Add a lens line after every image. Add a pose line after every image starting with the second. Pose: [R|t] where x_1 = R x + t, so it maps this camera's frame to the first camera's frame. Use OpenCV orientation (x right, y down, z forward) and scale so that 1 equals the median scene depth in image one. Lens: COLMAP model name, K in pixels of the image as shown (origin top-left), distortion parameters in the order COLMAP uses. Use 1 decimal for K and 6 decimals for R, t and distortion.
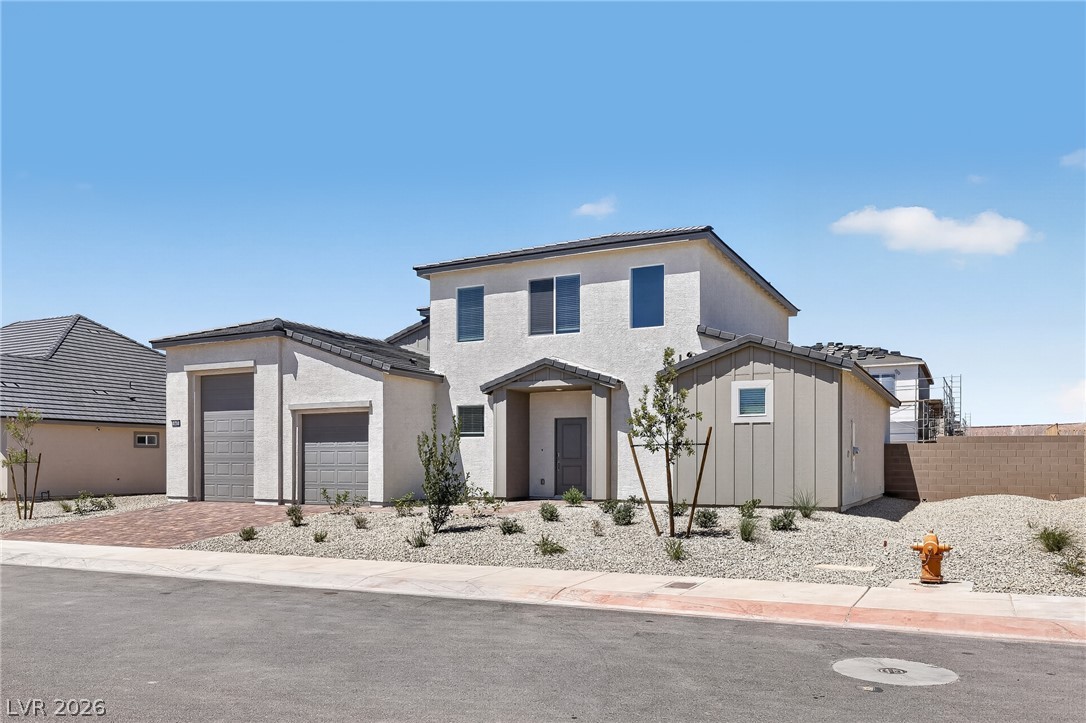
lens RADIAL K [[512.9, 0, 542.9], [0, 512.9, 334.8], [0, 0, 1]] dist [0.003205, 0.000468]
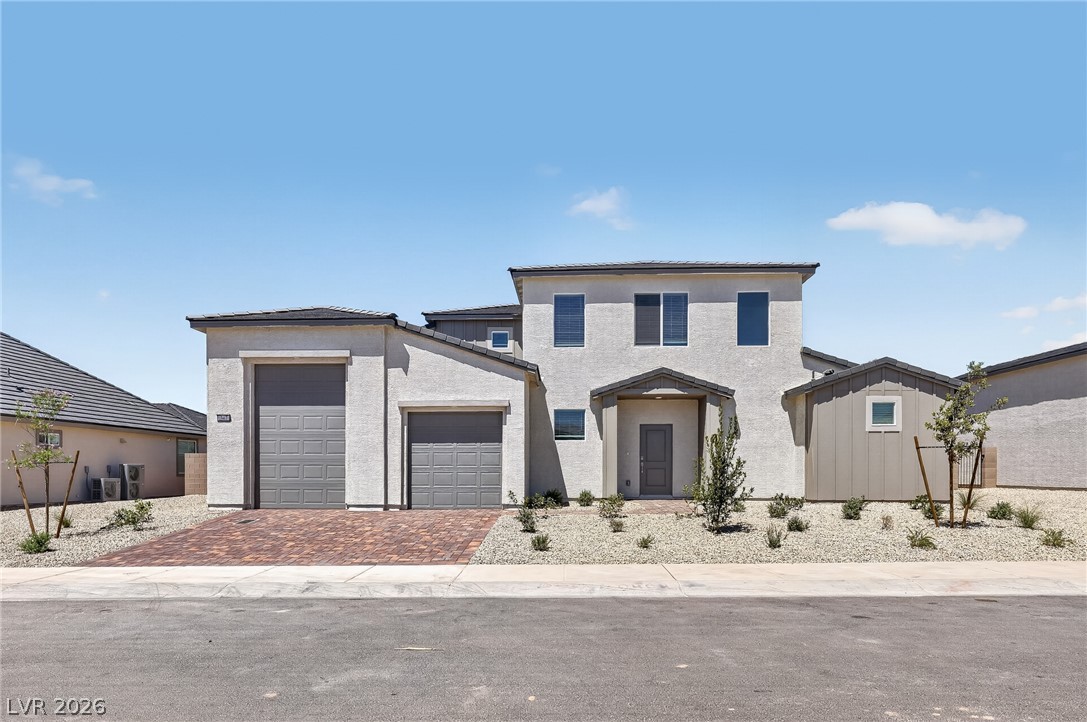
lens RADIAL K [[456.7, 0, 541.1], [0, 456.7, 356.0], [0, 0, 1]] dist [-0.000469, -0.000013]
pose [[0.958142, 0.068099, 0.278075, -0.480989], [-0.069521, 0.997569, -0.004757, 0.041440], [-0.277723, -0.014774, 0.960548, 0.146887]]
